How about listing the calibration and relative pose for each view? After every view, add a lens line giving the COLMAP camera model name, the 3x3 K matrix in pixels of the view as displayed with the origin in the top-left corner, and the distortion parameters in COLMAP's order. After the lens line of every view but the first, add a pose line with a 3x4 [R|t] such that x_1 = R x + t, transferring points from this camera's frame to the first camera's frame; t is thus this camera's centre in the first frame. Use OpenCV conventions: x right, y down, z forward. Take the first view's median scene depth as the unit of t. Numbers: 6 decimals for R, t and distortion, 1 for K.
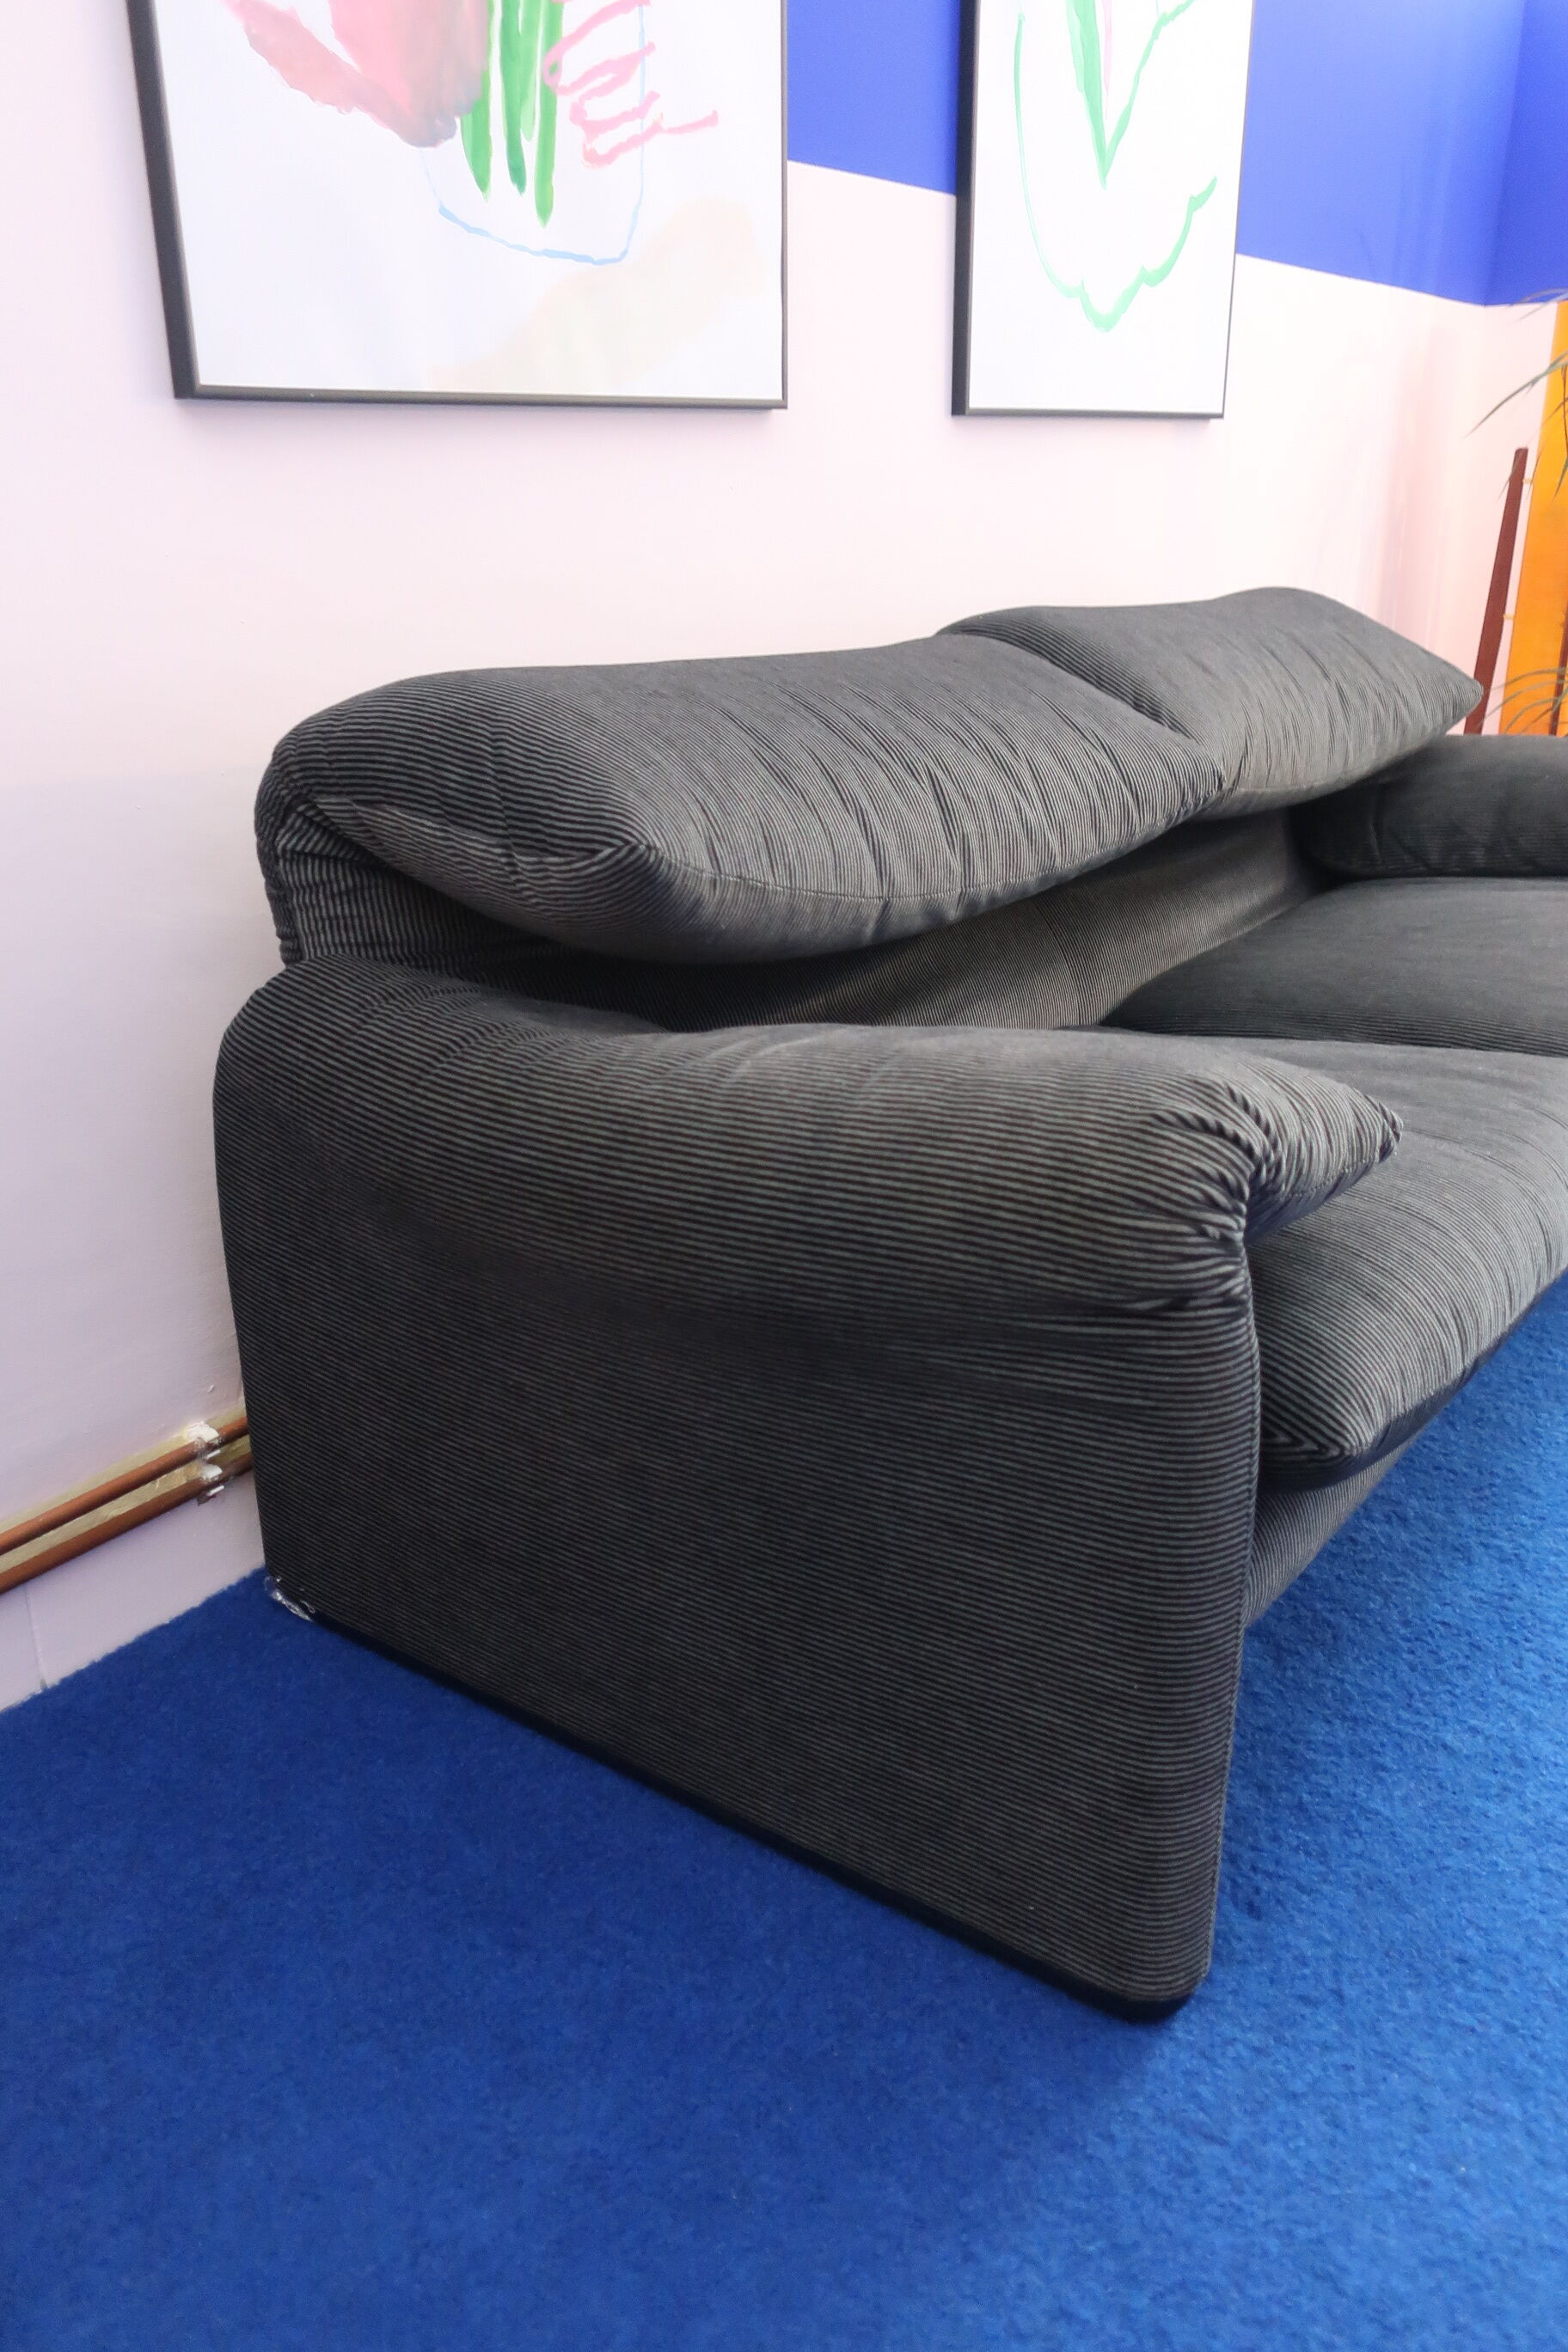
lens RADIAL K [[1849.8, 0, 781.0], [0, 1849.8, 1185.0], [0, 0, 1]] dist [-0.002793, 0.006176]
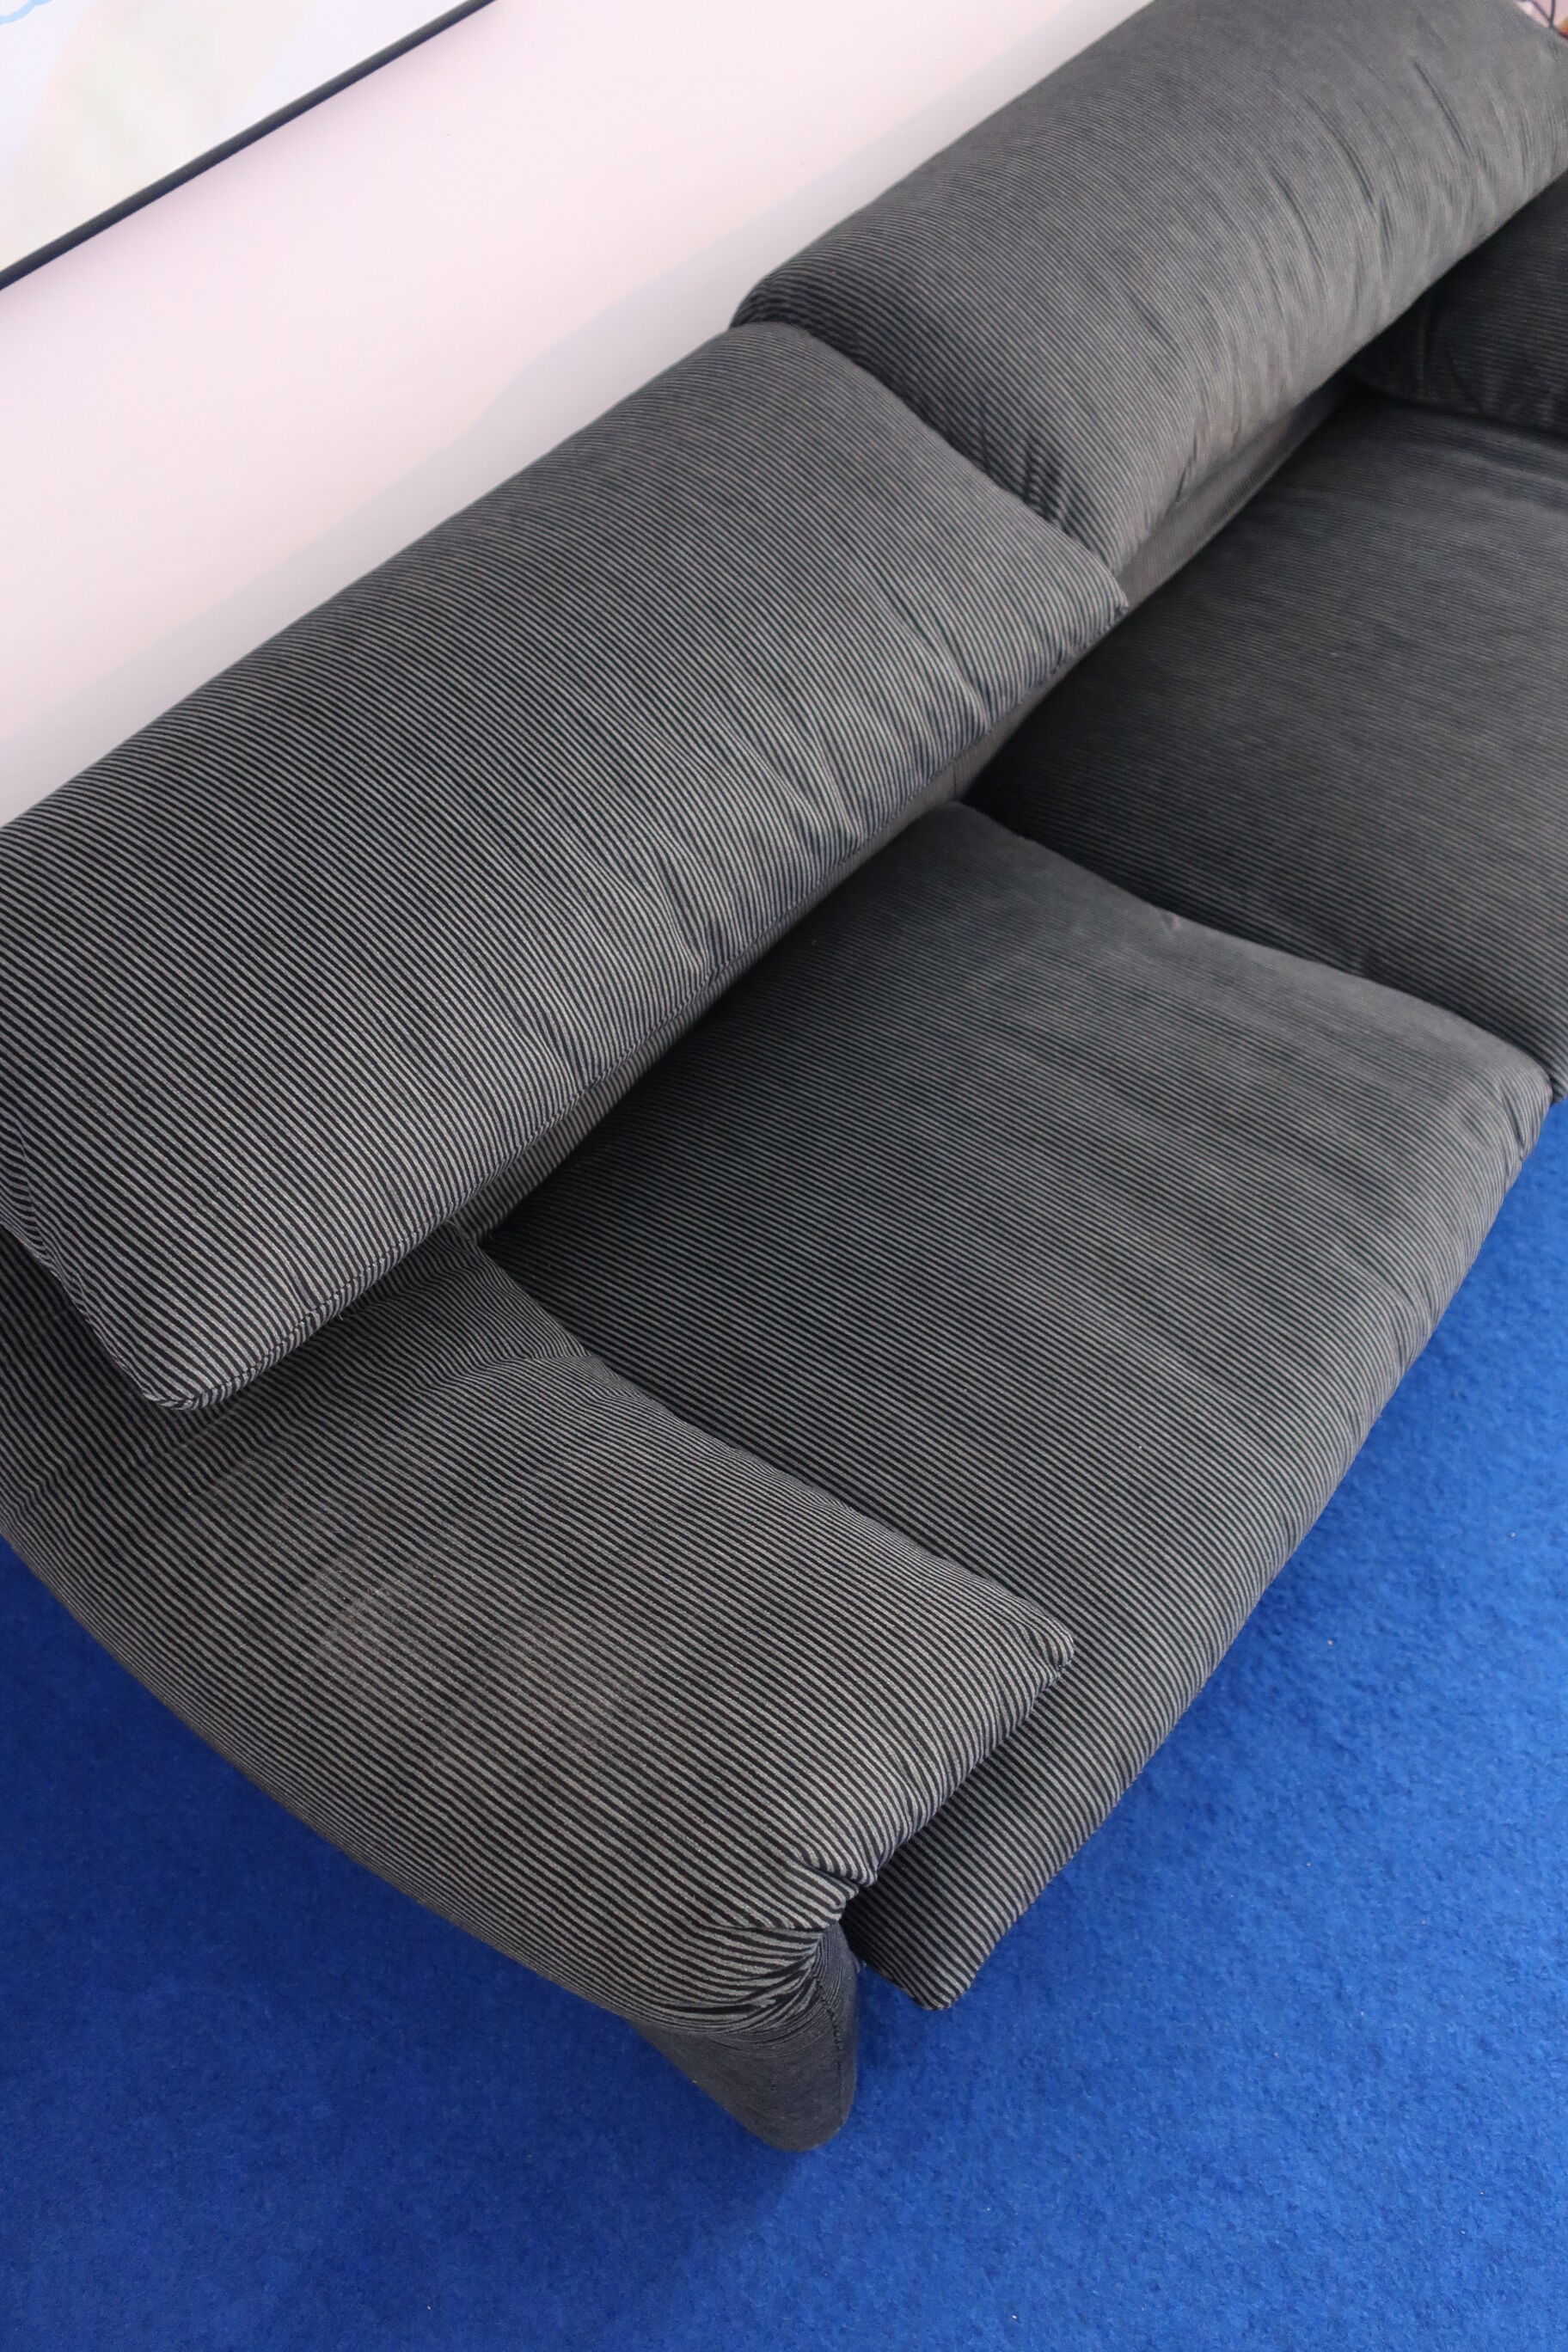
lens RADIAL K [[1849.8, 0, 781.0], [0, 1849.8, 1185.0], [0, 0, 1]] dist [-0.002793, 0.006176]
pose [[0.998148, 0.034142, -0.050344, 0.203389], [0.000951, 0.818772, 0.574118, -0.650321], [0.060822, -0.573103, 0.817223, 0.337519]]
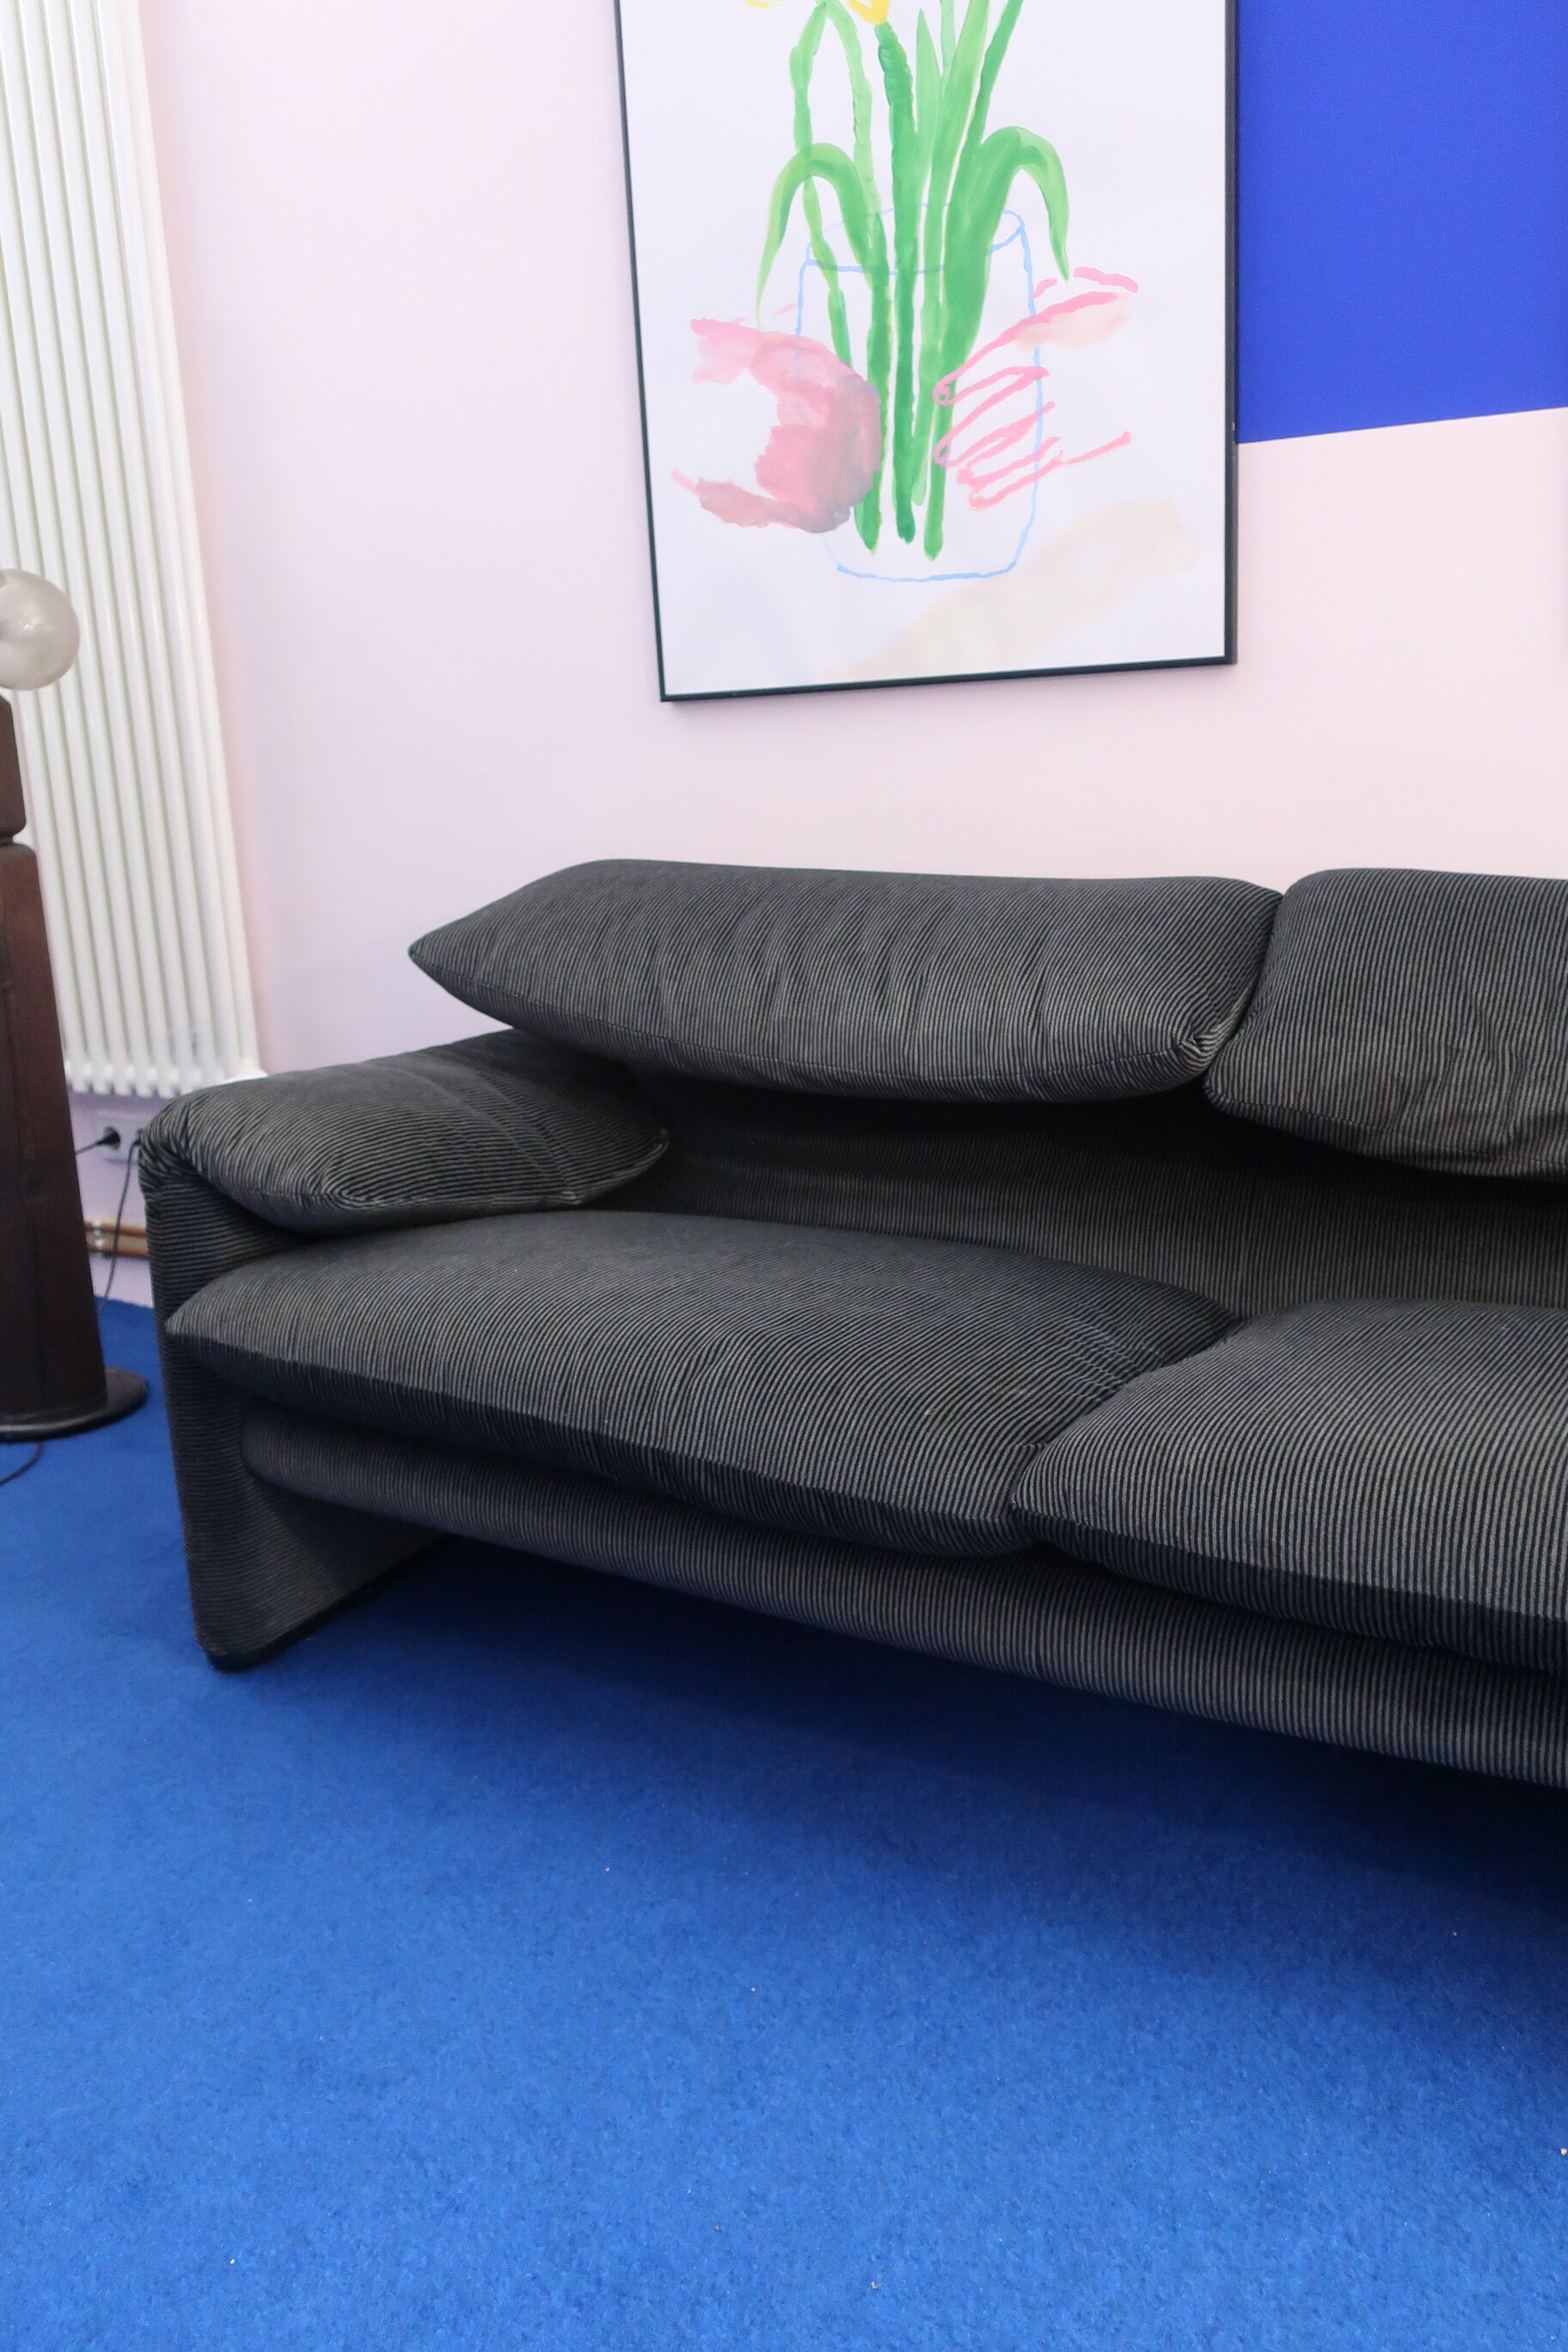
lens RADIAL K [[1819.1, 0, 784.9], [0, 1819.1, 1147.6], [0, 0, 1]] dist [-0.002602, 0.005803]
pose [[0.122523, 0.221694, -0.967388, 1.544268], [-0.317062, 0.932396, 0.173518, -0.378462], [0.940457, 0.285462, 0.184531, 0.939397]]
